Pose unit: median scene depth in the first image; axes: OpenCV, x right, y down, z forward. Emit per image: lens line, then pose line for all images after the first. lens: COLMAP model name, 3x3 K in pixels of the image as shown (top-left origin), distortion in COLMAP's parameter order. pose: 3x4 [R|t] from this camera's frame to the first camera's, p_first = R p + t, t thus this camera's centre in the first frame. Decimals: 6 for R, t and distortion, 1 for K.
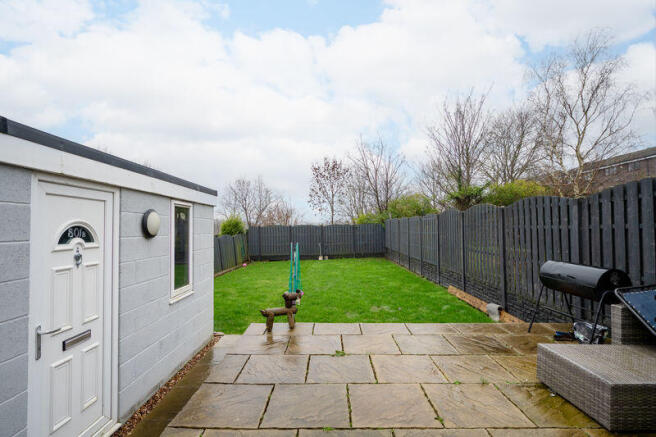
lens RADIAL K [[321.4, 0, 328.0], [0, 321.4, 218.5], [0, 0, 1]] dist [-0.002812, -0.000297]
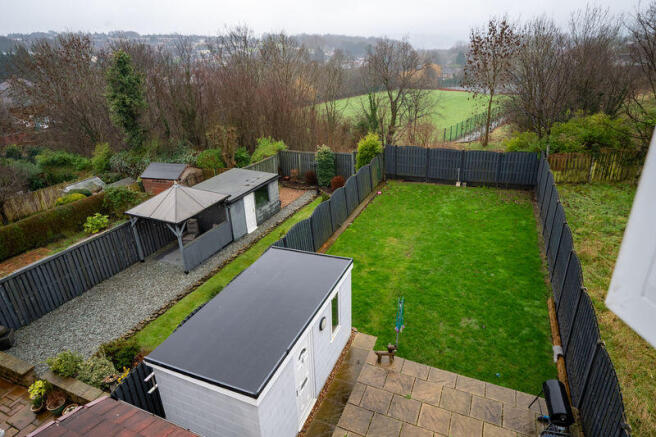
lens RADIAL K [[383.1, 0, 328.0], [0, 383.1, 218.5], [0, 0, 1]] dist [0.000421, -0.000128]
pose [[0.920837, 0.137595, -0.364867, 0.239661], [0.034068, 0.903713, 0.426780, -1.342033], [0.388458, -0.405425, 0.827485, -0.623261]]
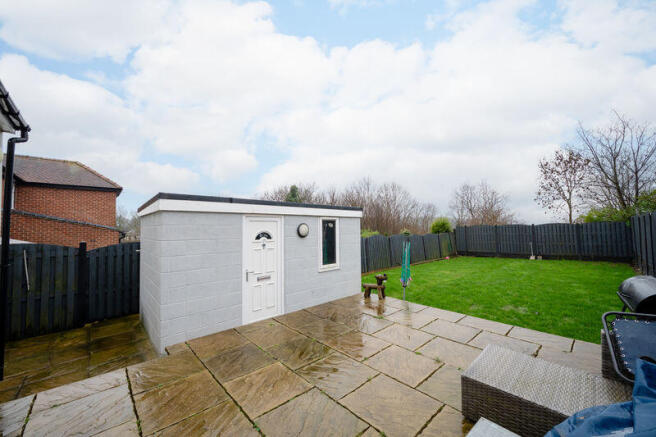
lens RADIAL K [[255.7, 0, 328.0], [0, 255.7, 218.5], [0, 0, 1]] dist [-0.001492, -0.000291]
pose [[0.683252, -0.028148, -0.729640, 0.592715], [0.028035, 0.999531, -0.012307, -0.027529], [0.729644, -0.012047, 0.683721, 0.005825]]
